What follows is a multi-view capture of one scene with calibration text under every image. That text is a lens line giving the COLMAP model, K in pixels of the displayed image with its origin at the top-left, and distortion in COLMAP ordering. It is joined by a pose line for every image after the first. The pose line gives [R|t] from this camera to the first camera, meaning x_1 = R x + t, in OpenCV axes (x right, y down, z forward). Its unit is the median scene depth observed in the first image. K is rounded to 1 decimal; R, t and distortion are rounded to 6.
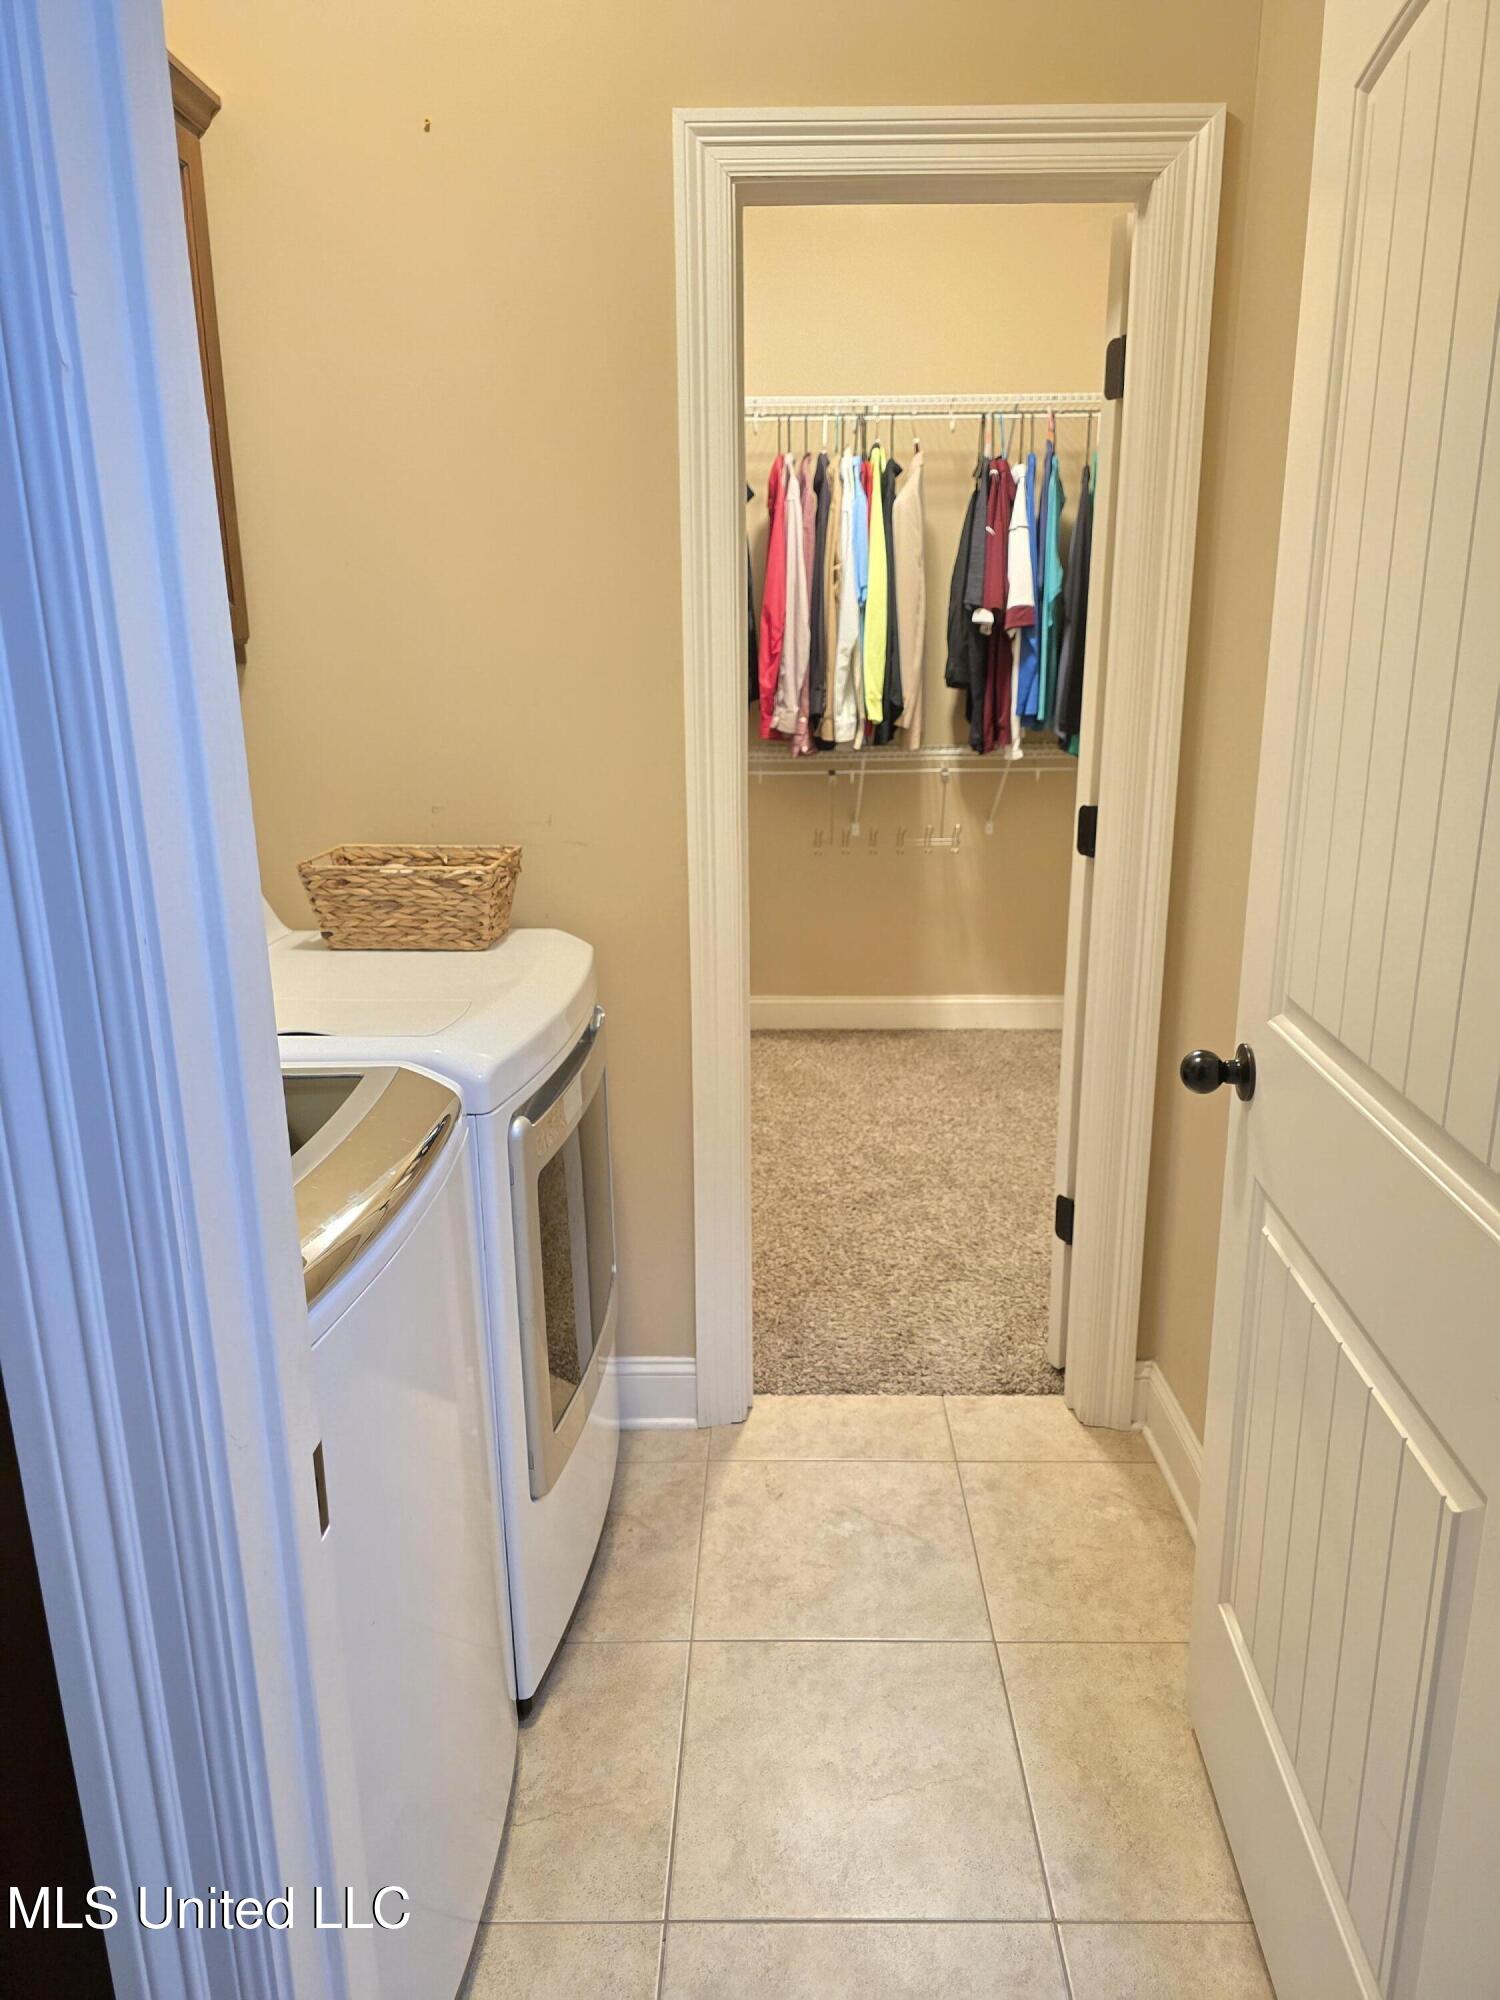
lens RADIAL K [[1361.0, 0, 764.2], [0, 1361.0, 1002.2], [0, 0, 1]] dist [0.073151, -0.082603]
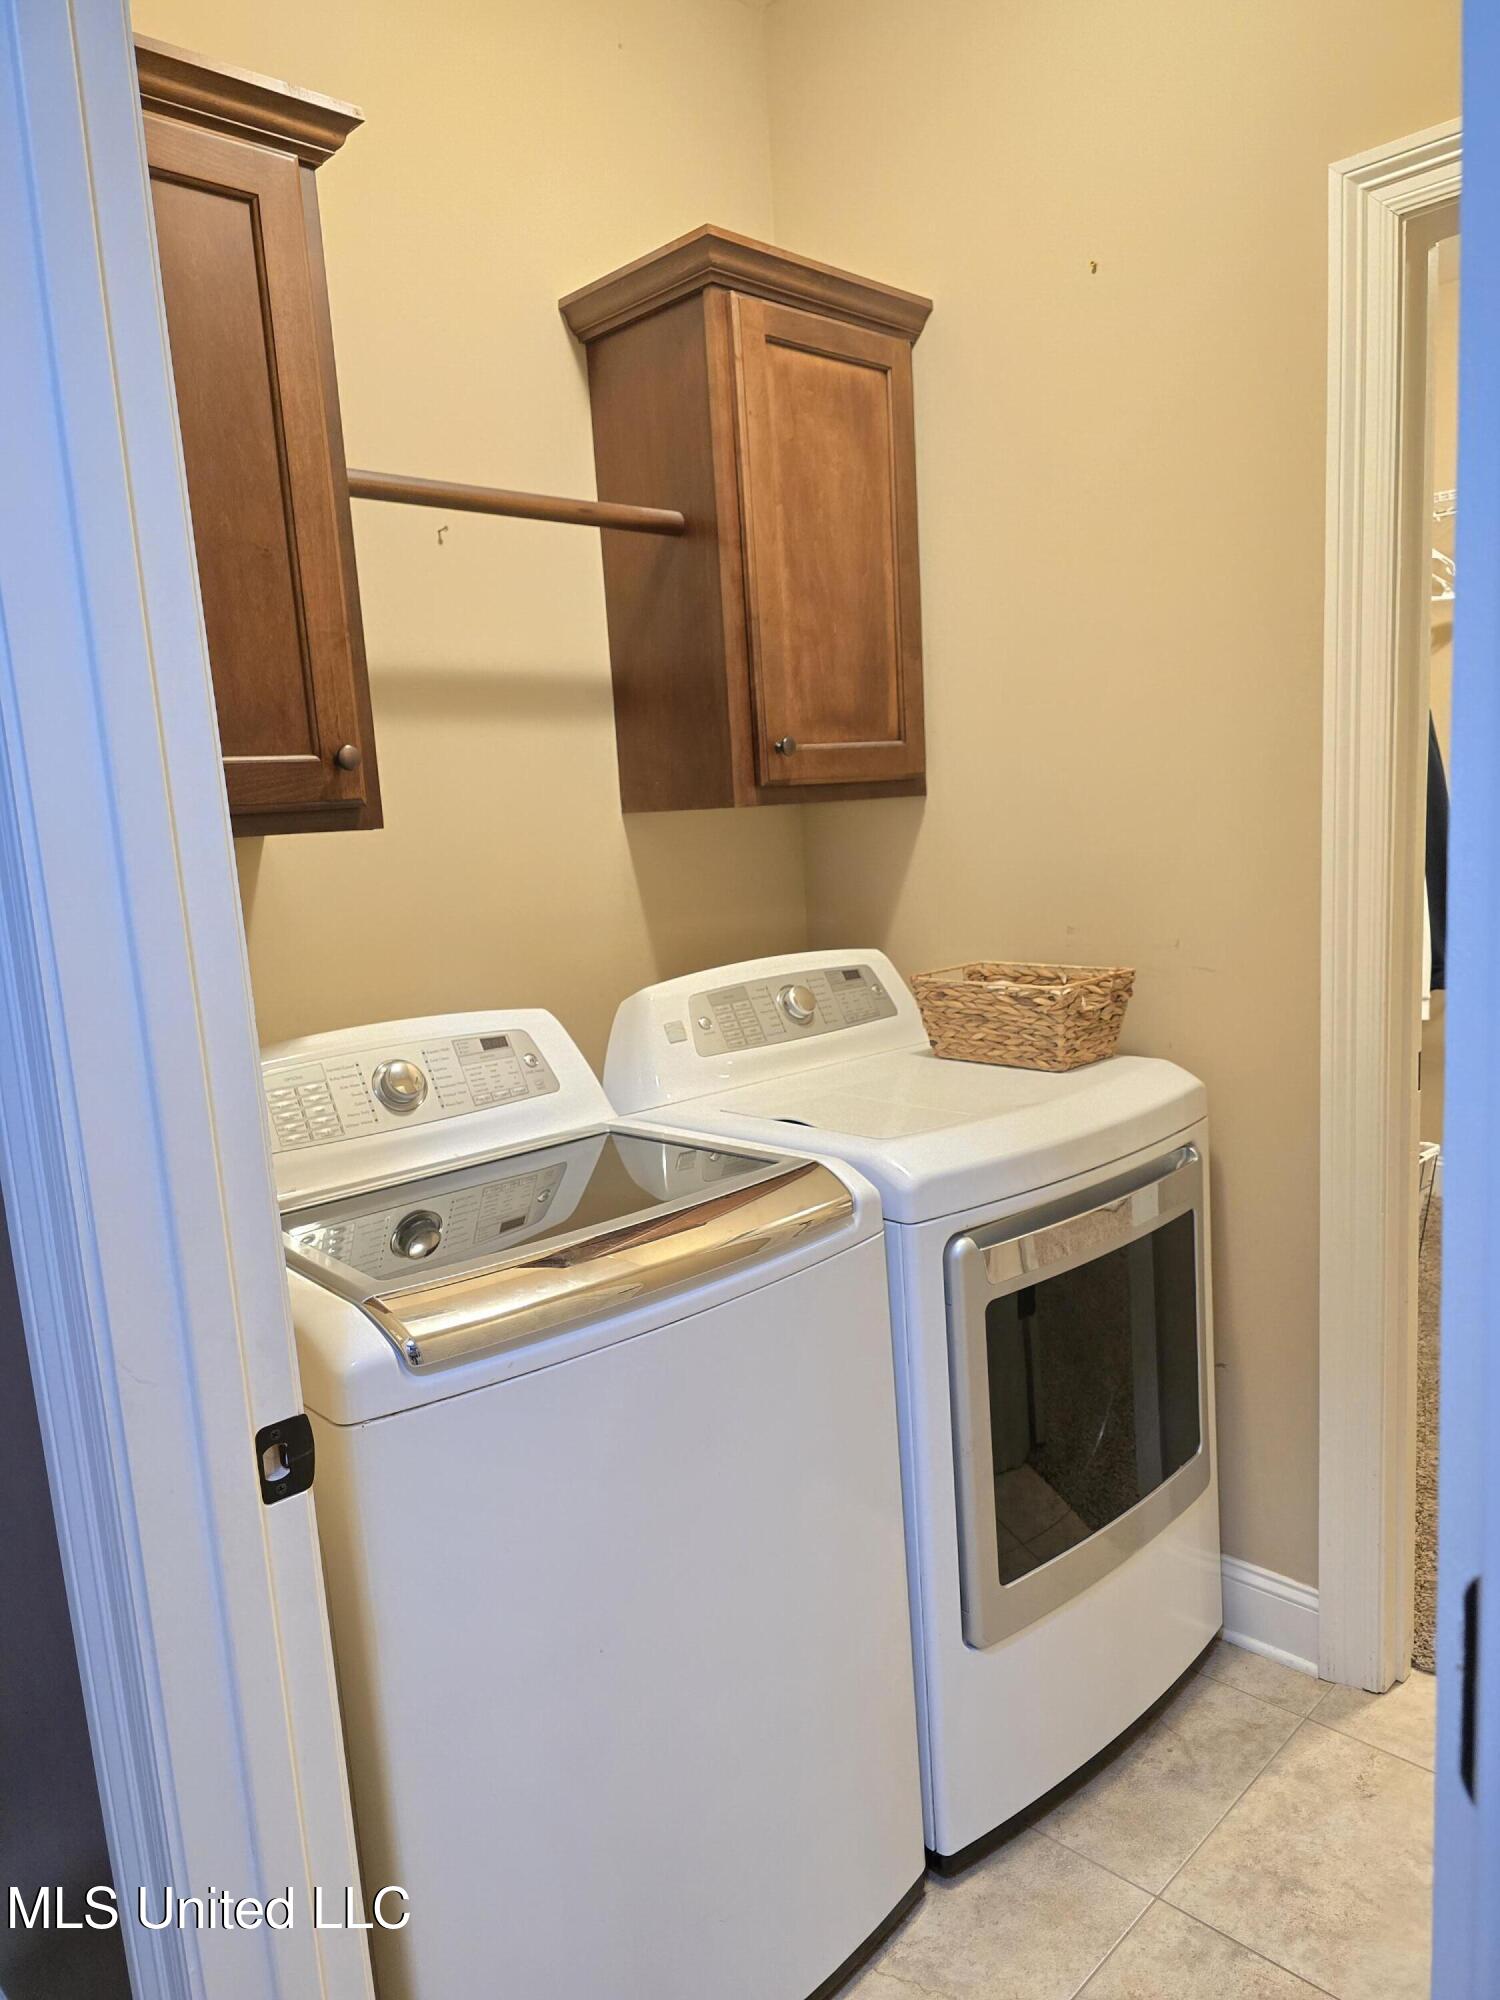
lens RADIAL K [[1353.6, 0, 748.4], [0, 1353.6, 1025.1], [0, 0, 1]] dist [0.066102, -0.053575]
pose [[0.716798, 0.074651, -0.693273, 0.308238], [-0.130040, 0.991121, -0.027730, -0.015425], [0.685047, 0.110030, 0.720141, 0.145296]]
